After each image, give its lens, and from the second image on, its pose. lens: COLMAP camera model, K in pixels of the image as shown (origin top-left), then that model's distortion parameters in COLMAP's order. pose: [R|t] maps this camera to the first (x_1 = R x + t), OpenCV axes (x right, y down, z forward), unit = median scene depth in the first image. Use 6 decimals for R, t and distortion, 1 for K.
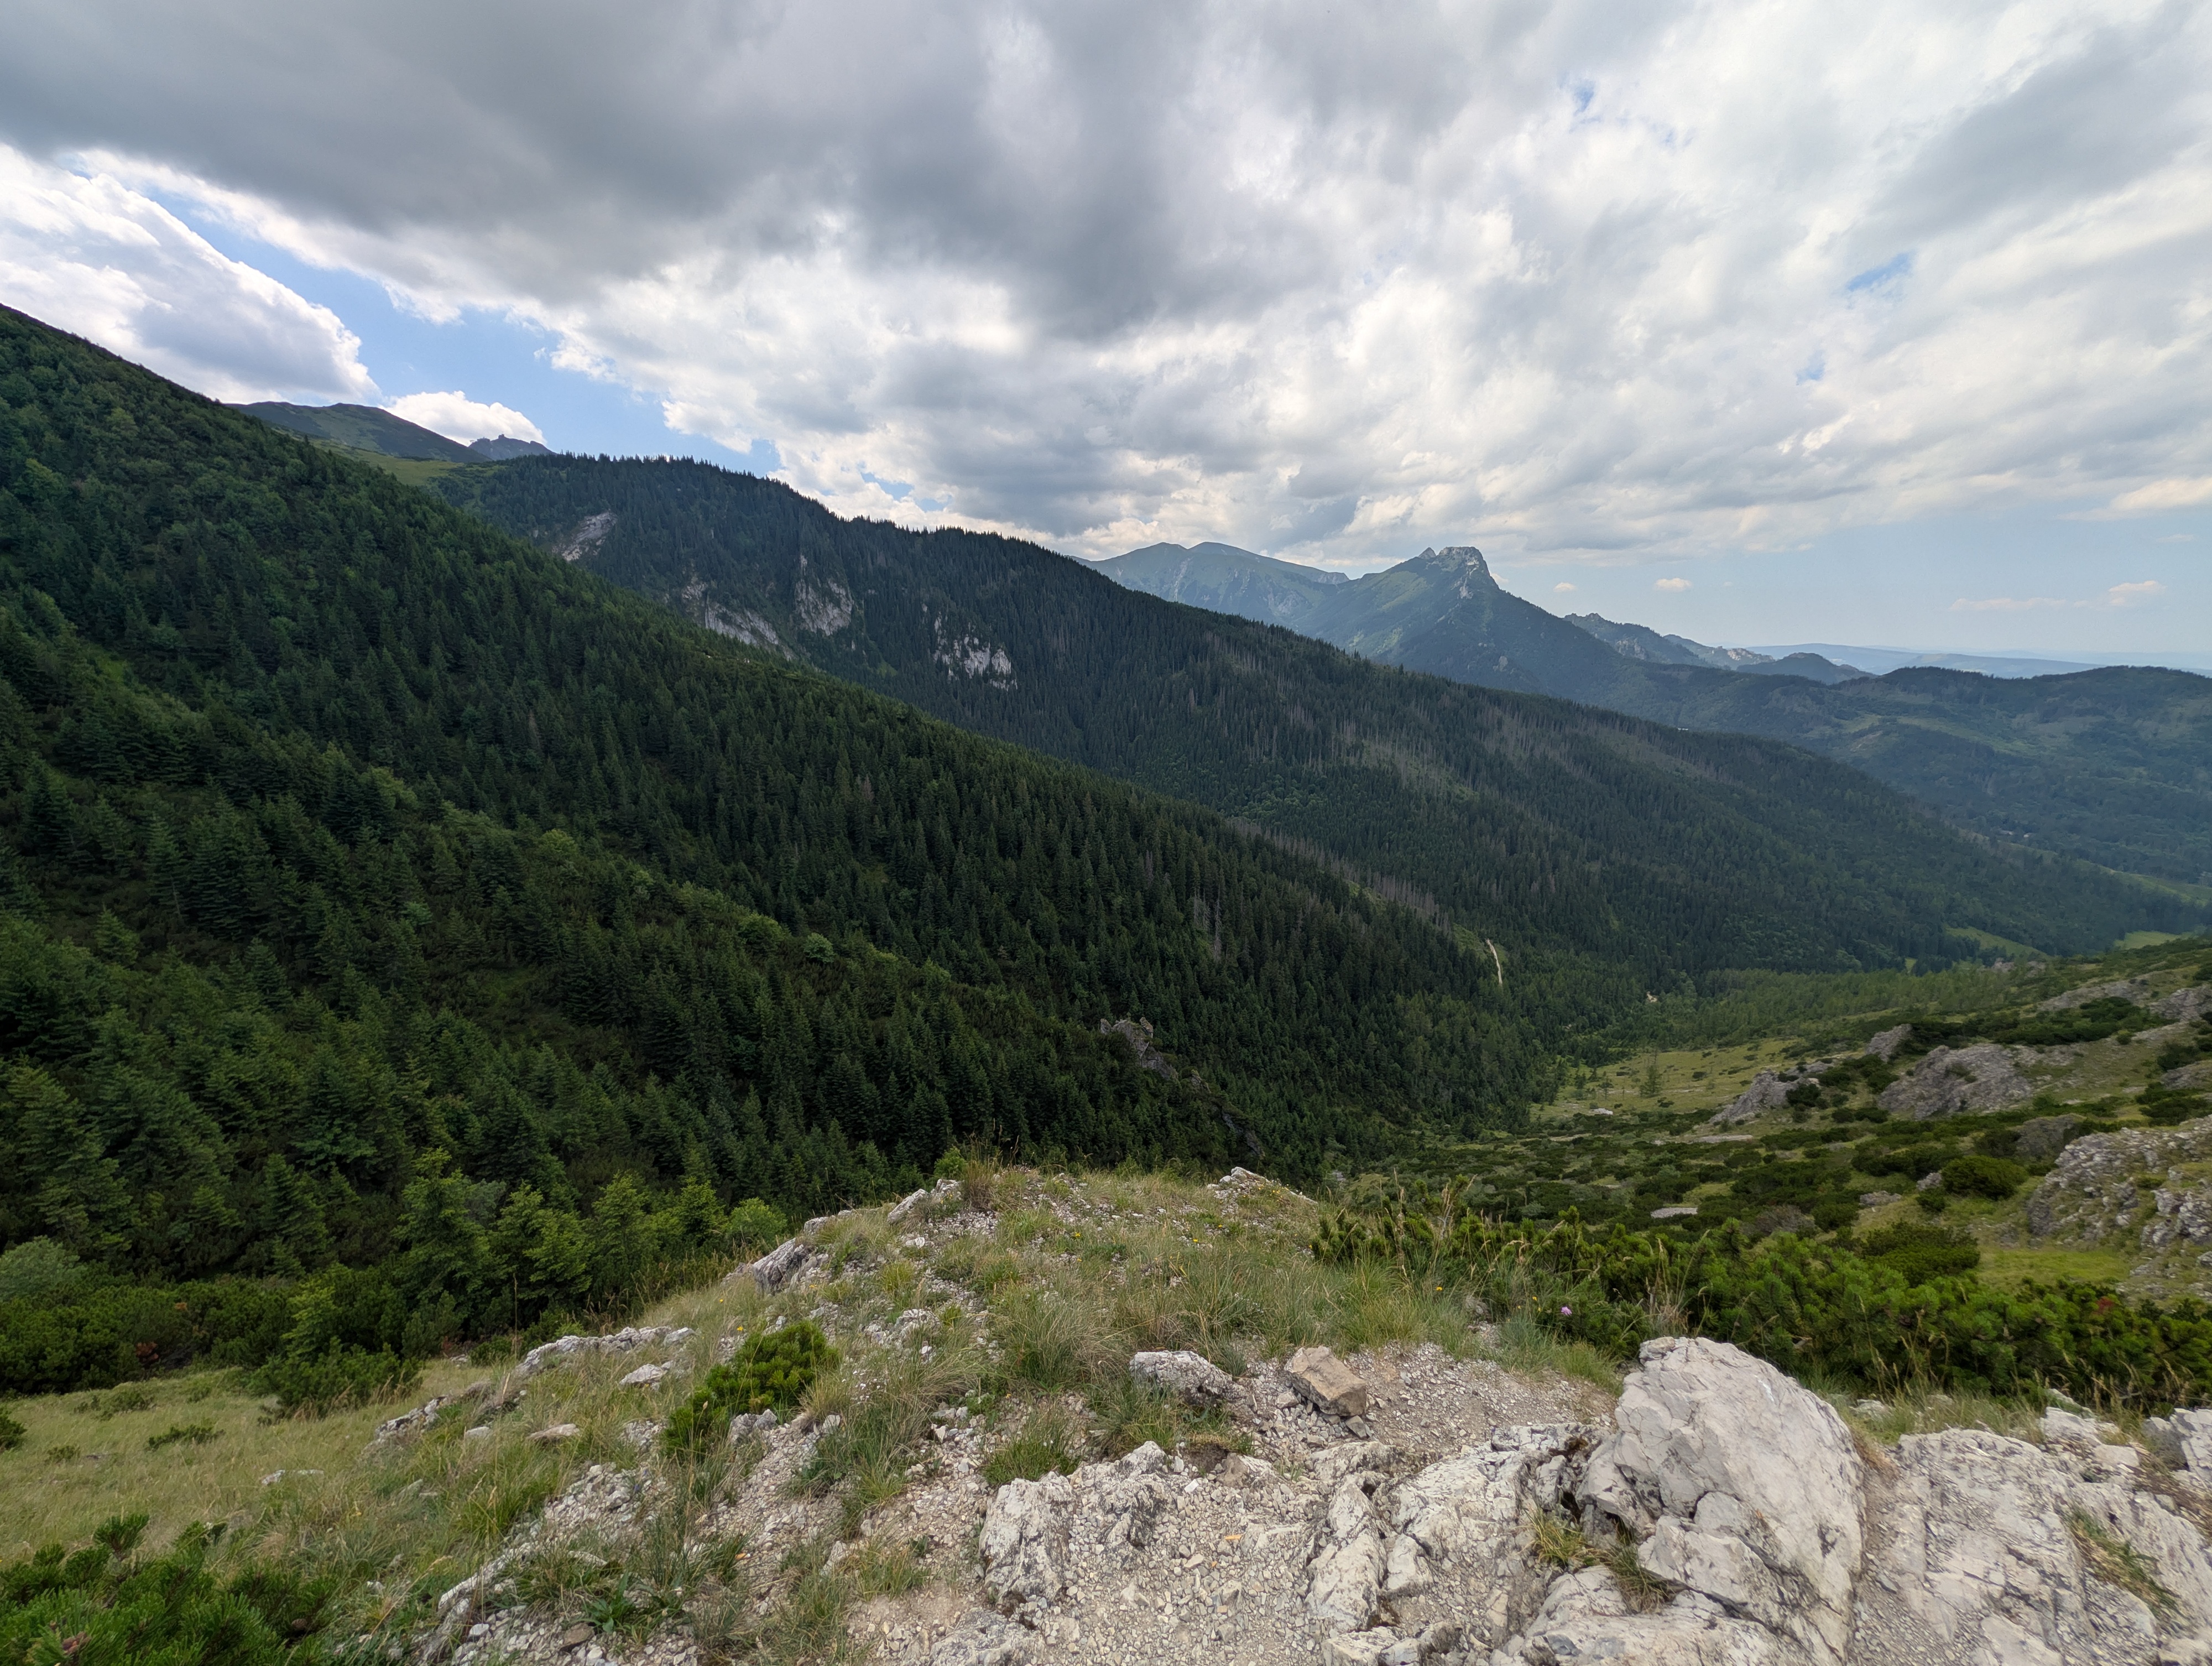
lens RADIAL K [[843.8, 0, 1096.7], [0, 843.8, 839.2], [0, 0, 1]] dist [-0.000128, 0.000134]
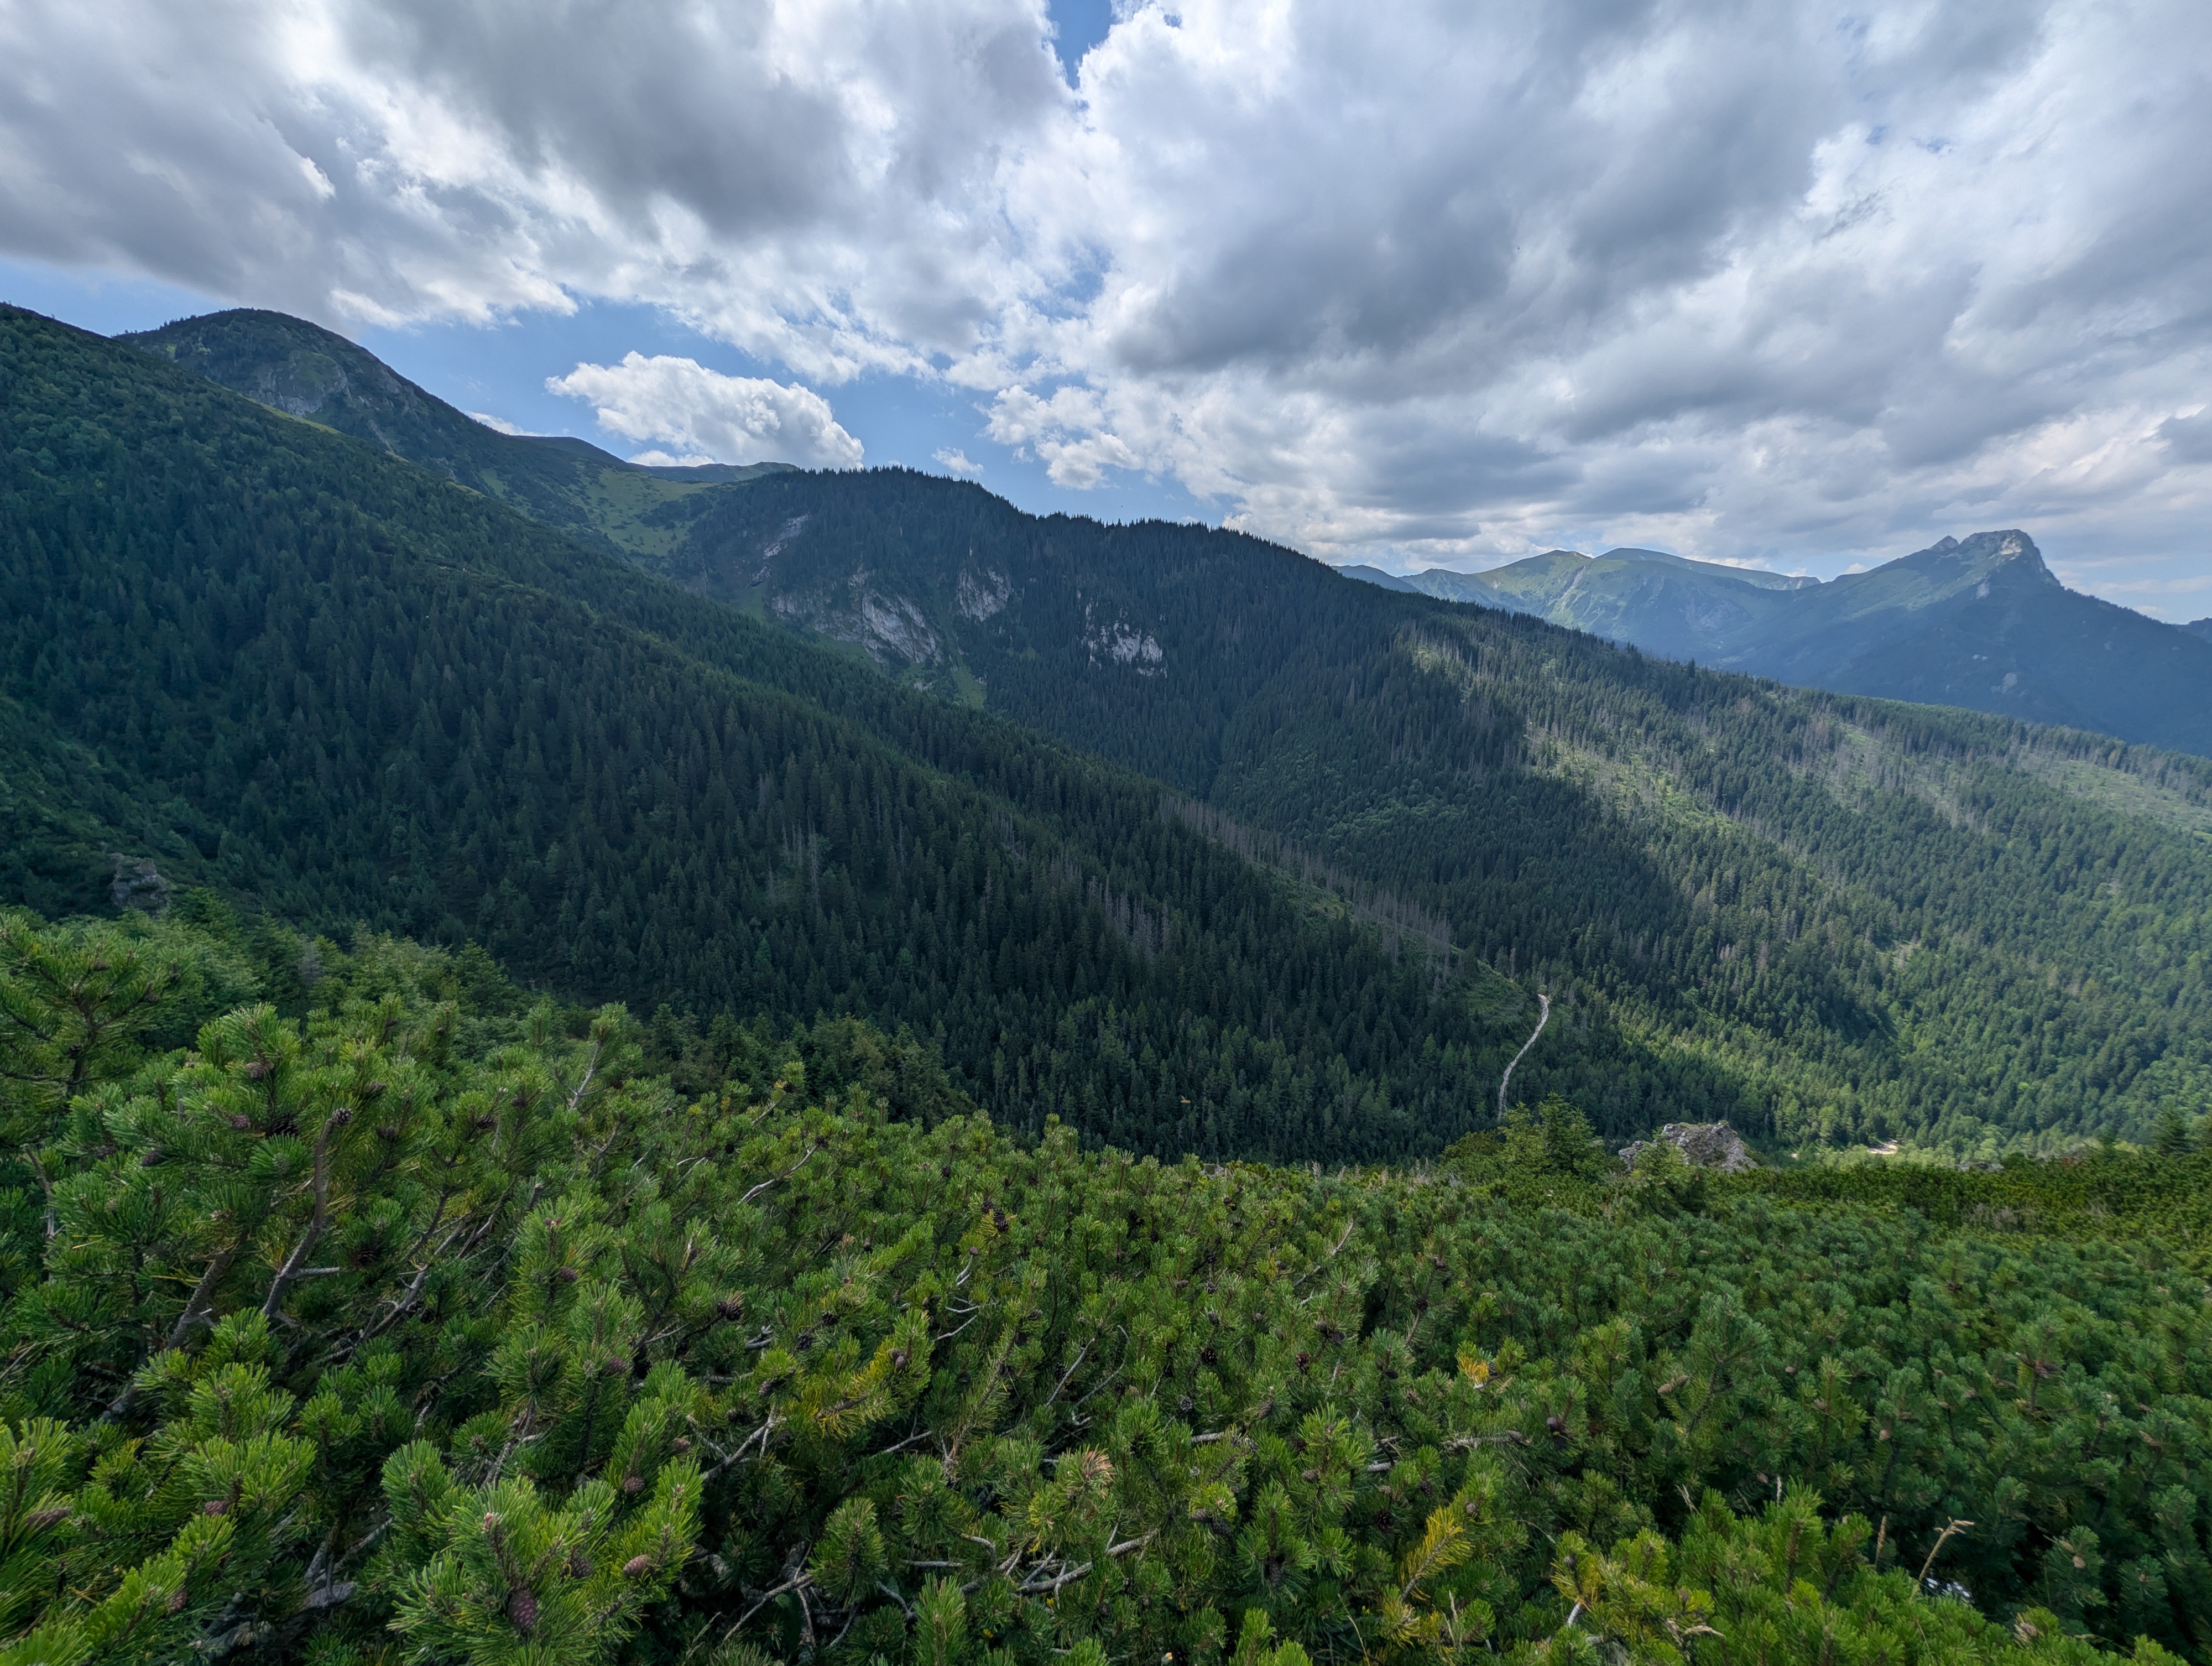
lens RADIAL K [[843.8, 0, 1096.7], [0, 843.8, 839.2], [0, 0, 1]] dist [-0.000128, 0.000134]
pose [[0.899391, 0.094204, -0.426875, 0.265088], [-0.107560, 0.994172, -0.007223, 0.019208], [0.423707, 0.052411, 0.904282, 0.116681]]
